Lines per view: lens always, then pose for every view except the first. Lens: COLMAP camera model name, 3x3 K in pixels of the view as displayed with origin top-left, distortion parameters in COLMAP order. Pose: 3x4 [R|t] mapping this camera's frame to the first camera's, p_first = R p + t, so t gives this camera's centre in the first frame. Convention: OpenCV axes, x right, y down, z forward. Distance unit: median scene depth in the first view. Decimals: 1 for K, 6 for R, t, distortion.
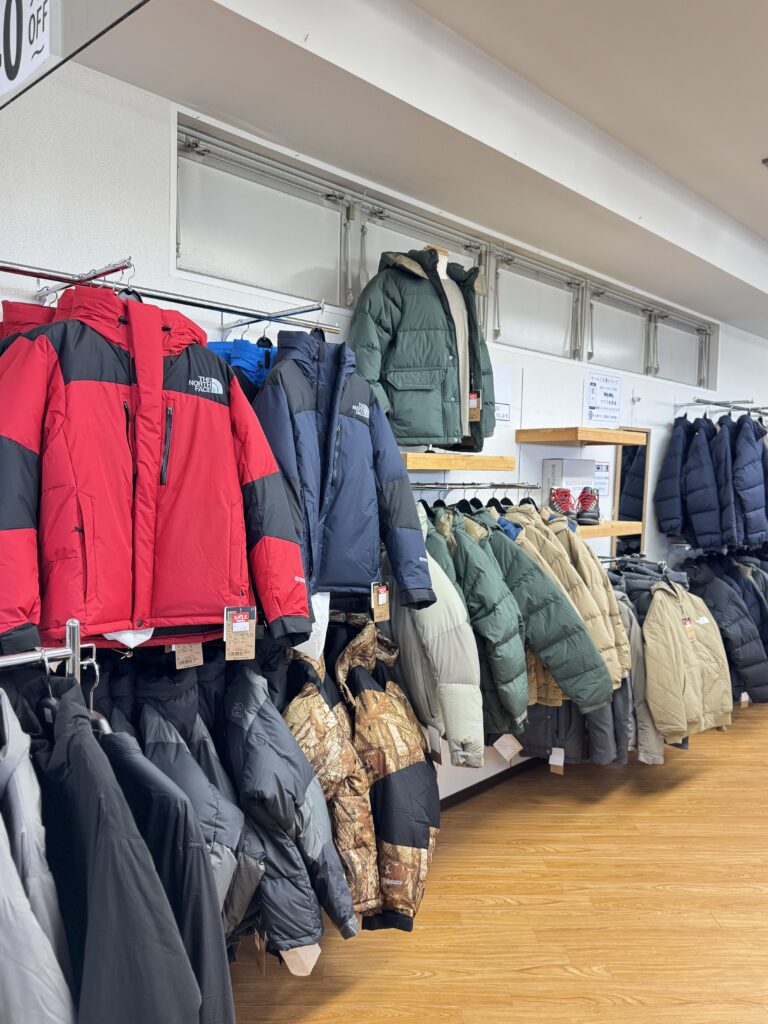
lens RADIAL K [[783.4, 0, 384.0], [0, 783.4, 512.0], [0, 0, 1]] dist [0.097715, -0.000269]
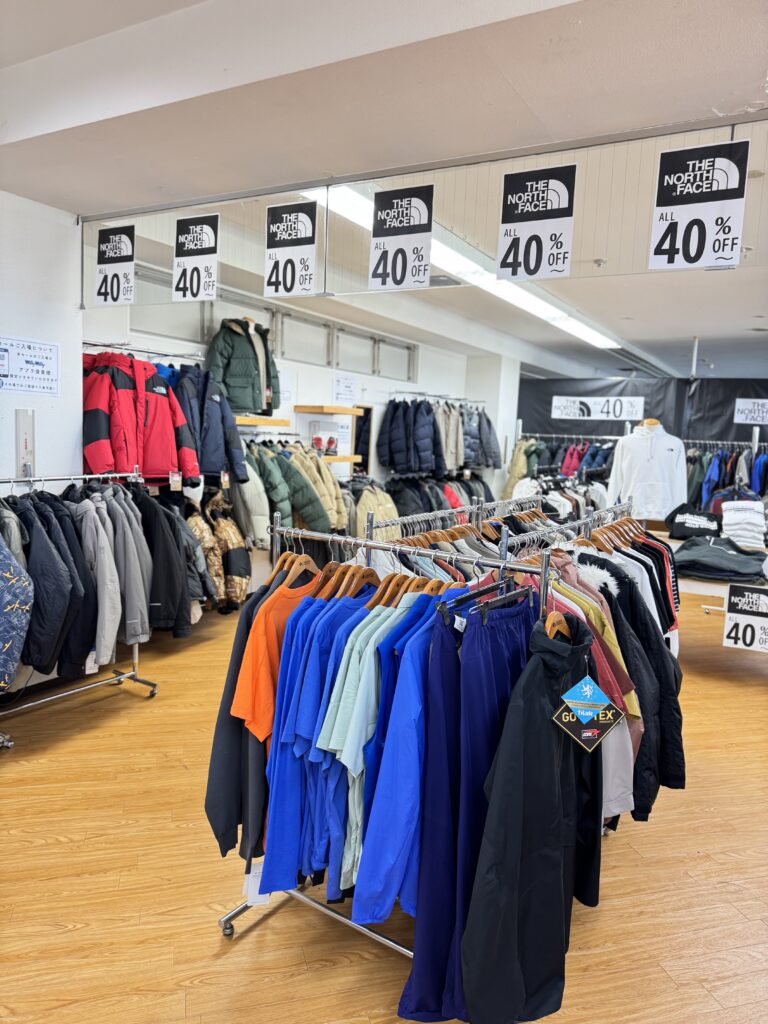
lens RADIAL K [[724.5, 0, 384.0], [0, 724.5, 512.0], [0, 0, 1]] dist [0.150247, -0.000085]
pose [[0.972513, -0.005684, 0.232781, -0.044024], [-0.008246, 0.998234, 0.058822, 0.065256], [-0.232704, -0.059124, 0.970749, -1.057192]]
